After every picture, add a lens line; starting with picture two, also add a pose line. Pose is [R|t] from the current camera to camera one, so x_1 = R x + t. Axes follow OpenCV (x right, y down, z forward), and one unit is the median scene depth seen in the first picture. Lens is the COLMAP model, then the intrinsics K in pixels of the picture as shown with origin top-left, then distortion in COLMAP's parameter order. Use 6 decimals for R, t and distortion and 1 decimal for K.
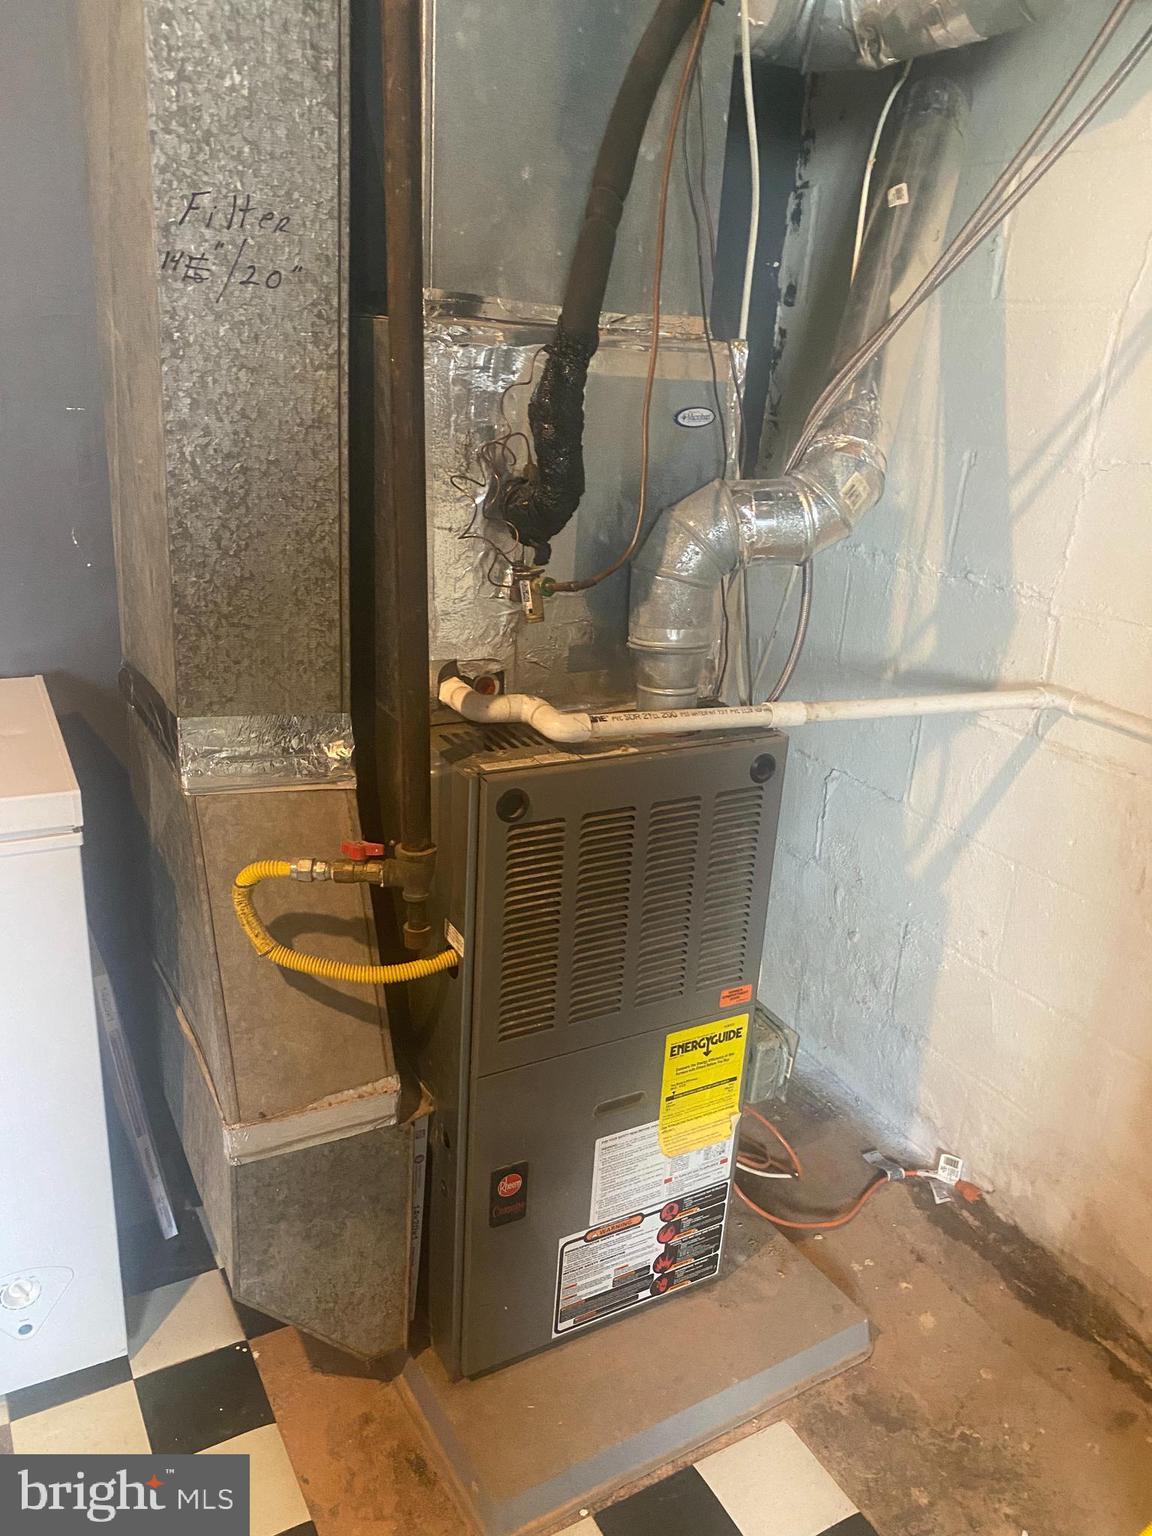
lens RADIAL K [[1180.1, 0, 576.0], [0, 1180.1, 768.0], [0, 0, 1]] dist [0.004122, -0.027871]
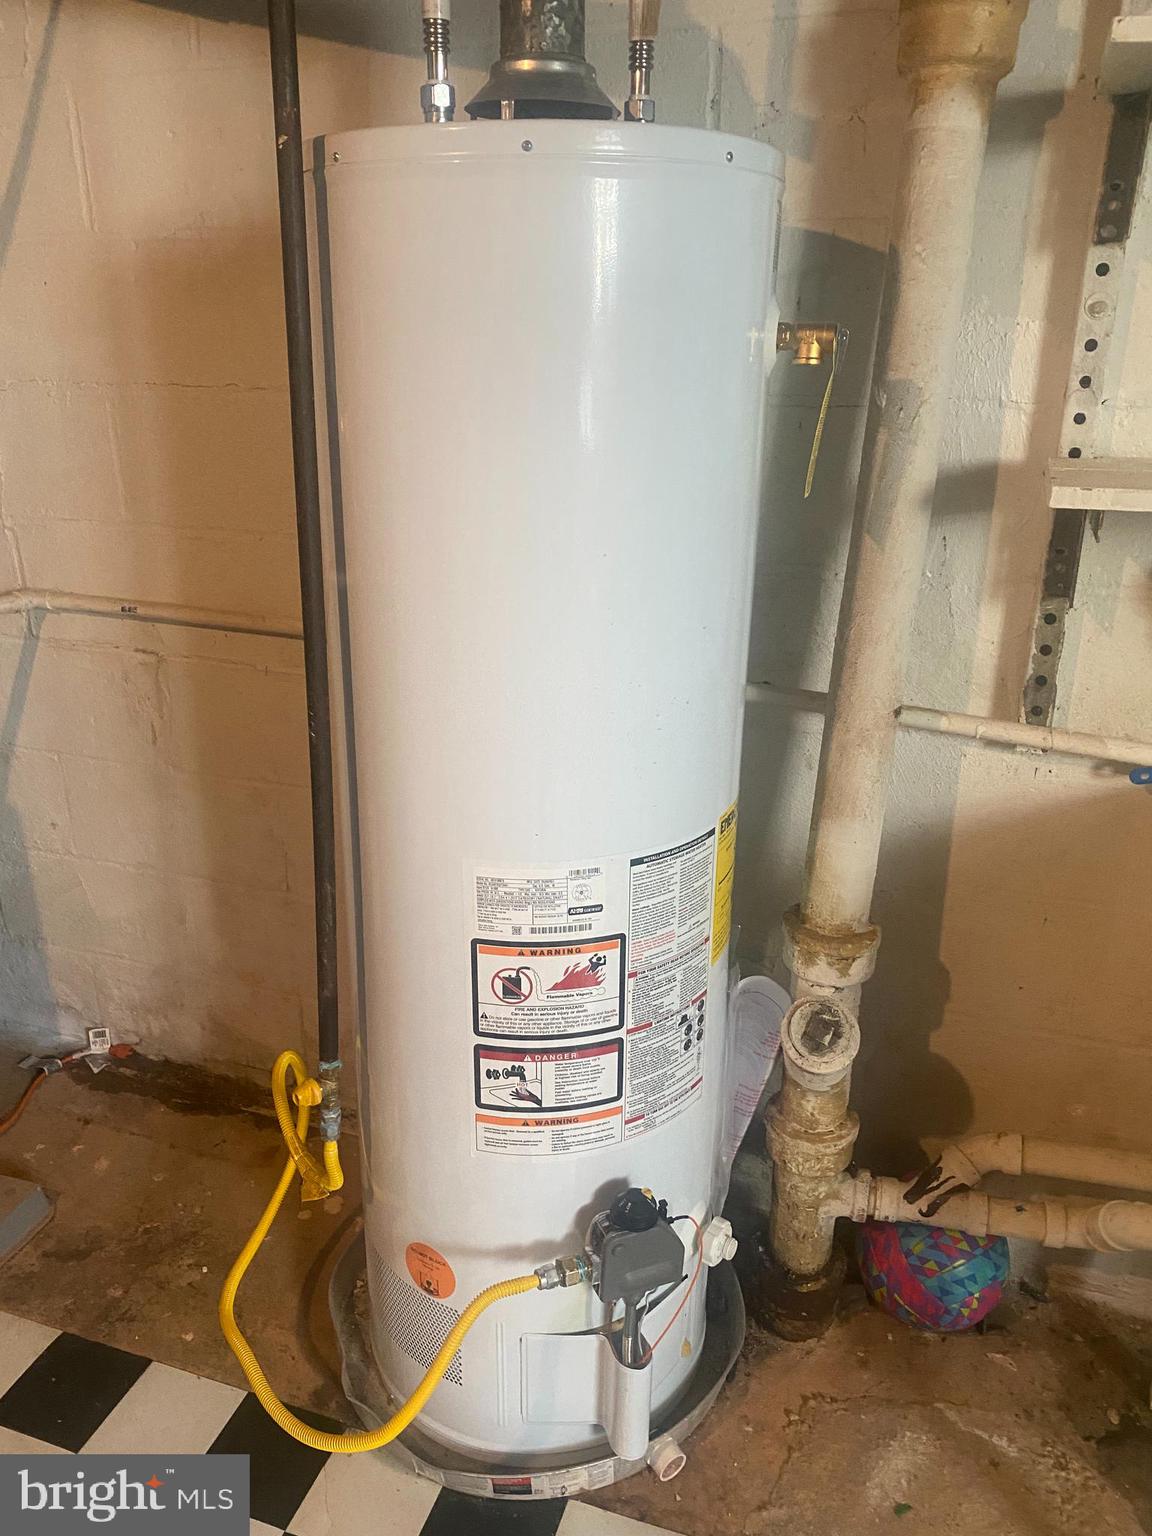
lens RADIAL K [[1180.1, 0, 576.0], [0, 1180.1, 768.0], [0, 0, 1]] dist [0.004122, -0.027871]
pose [[0.746451, -0.289452, 0.599190, 0.065966], [0.263899, 0.955371, 0.132756, 0.071820], [-0.610875, 0.059030, 0.789523, -0.164993]]
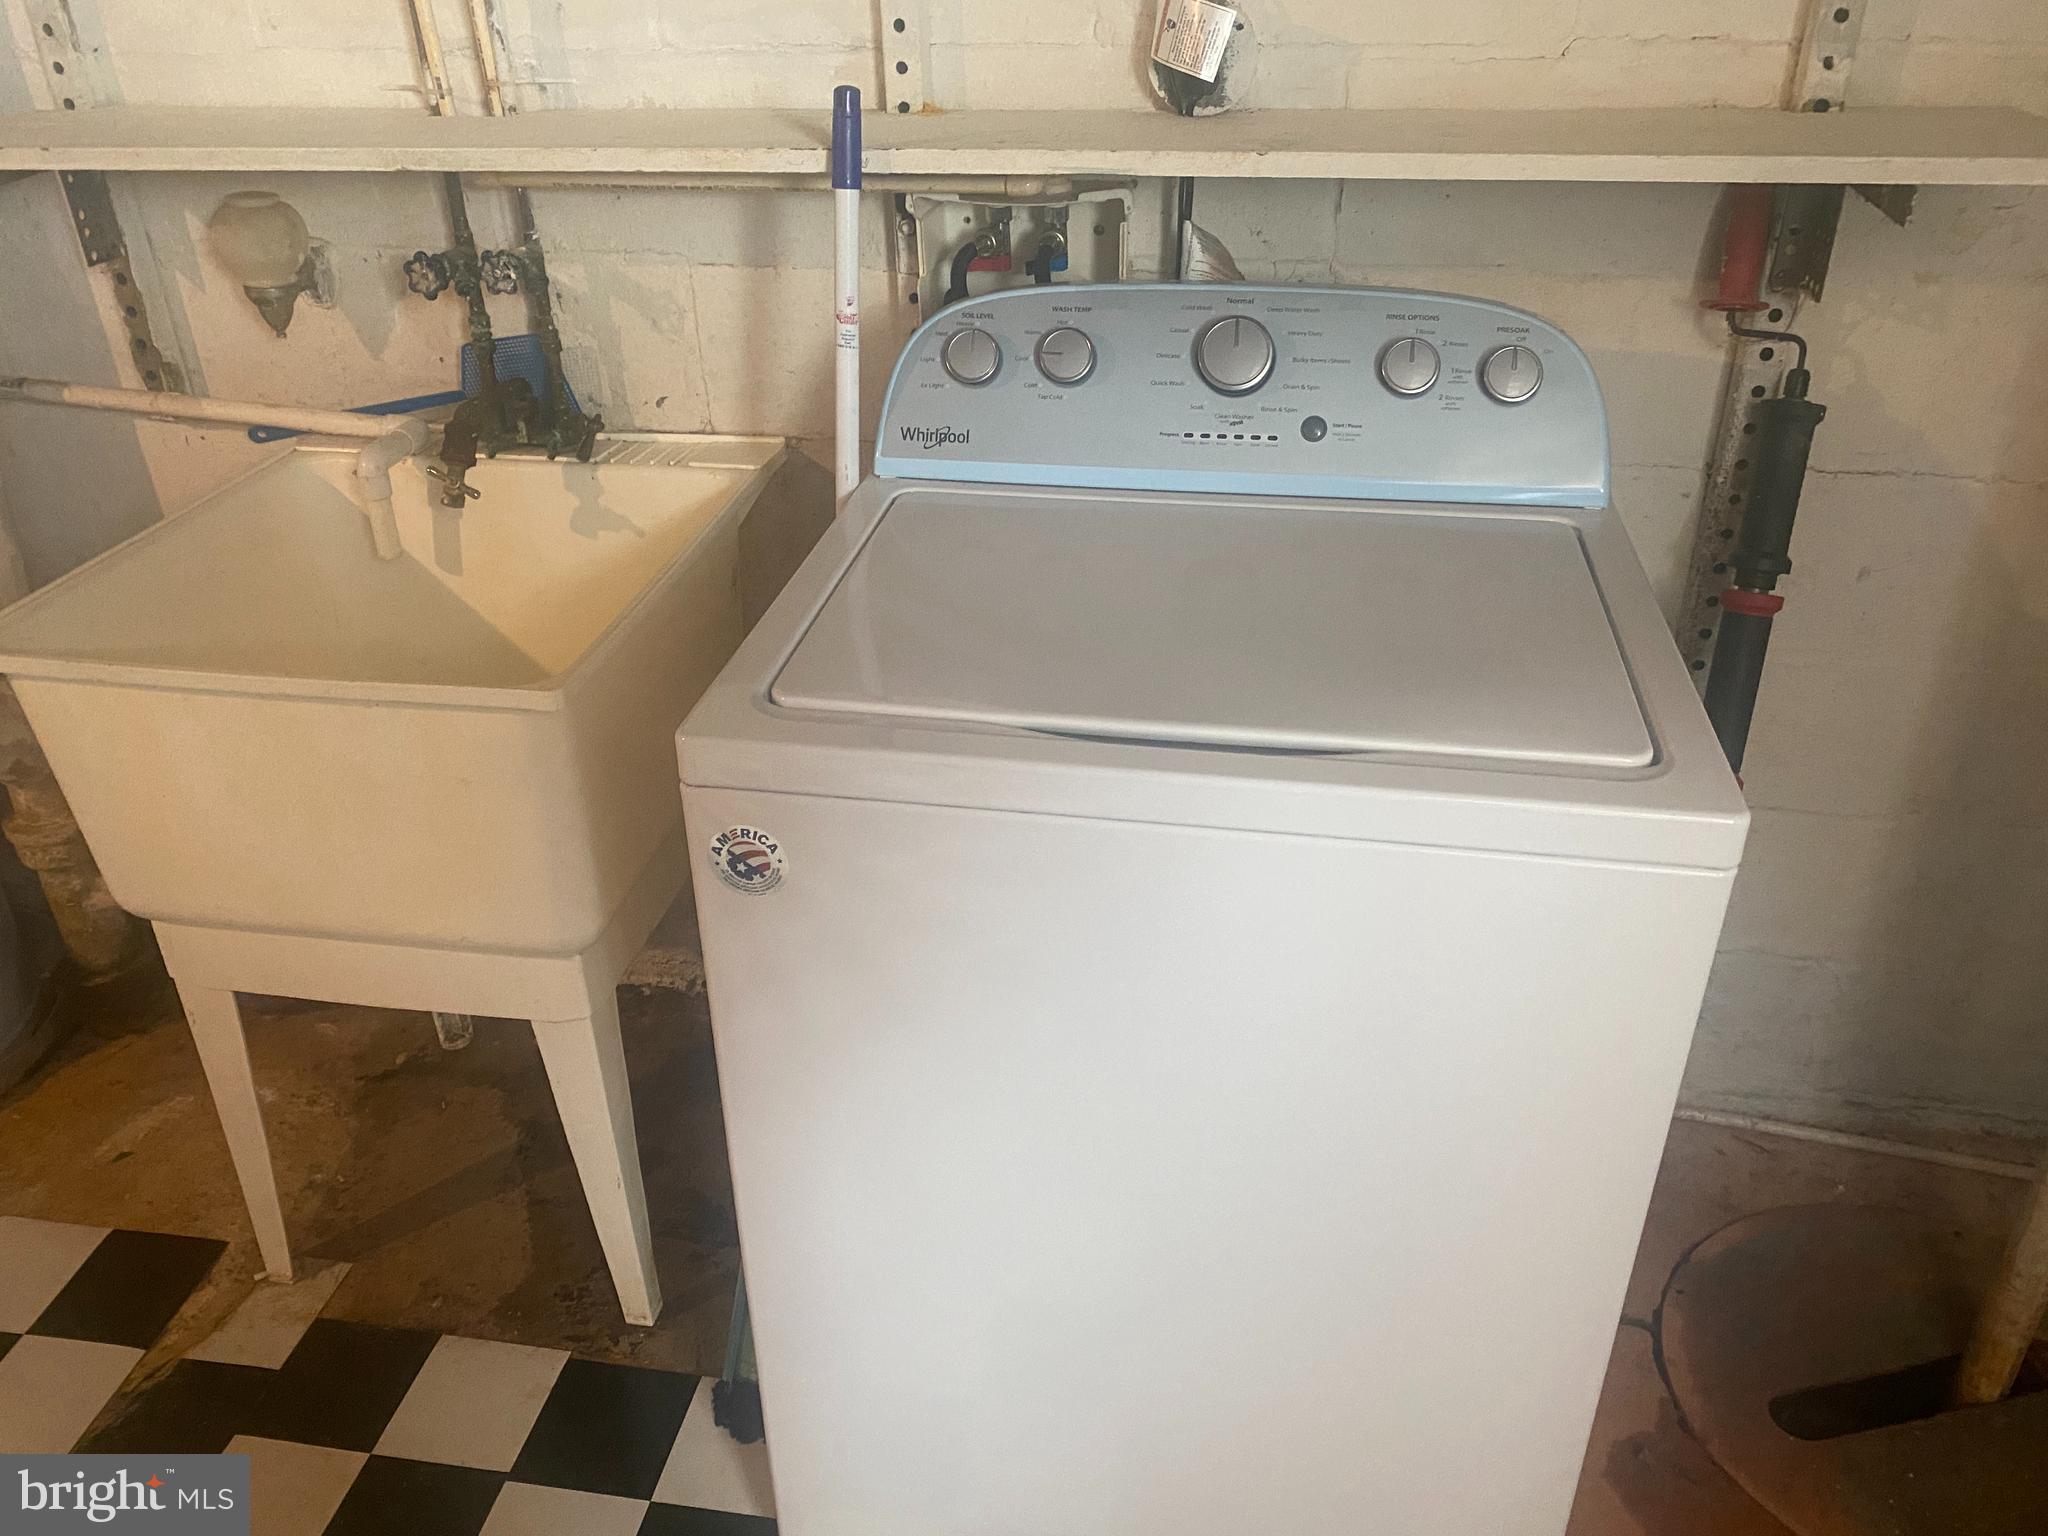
lens RADIAL K [[1573.4, 0, 1024.0], [0, 1573.4, 768.0], [0, 0, 1]] dist [0.004122, -0.027871]
pose [[0.620449, -0.448298, 0.643484, 0.344637], [0.312014, 0.893883, 0.321900, 0.290811], [-0.719507, 0.001054, 0.694485, -0.838593]]
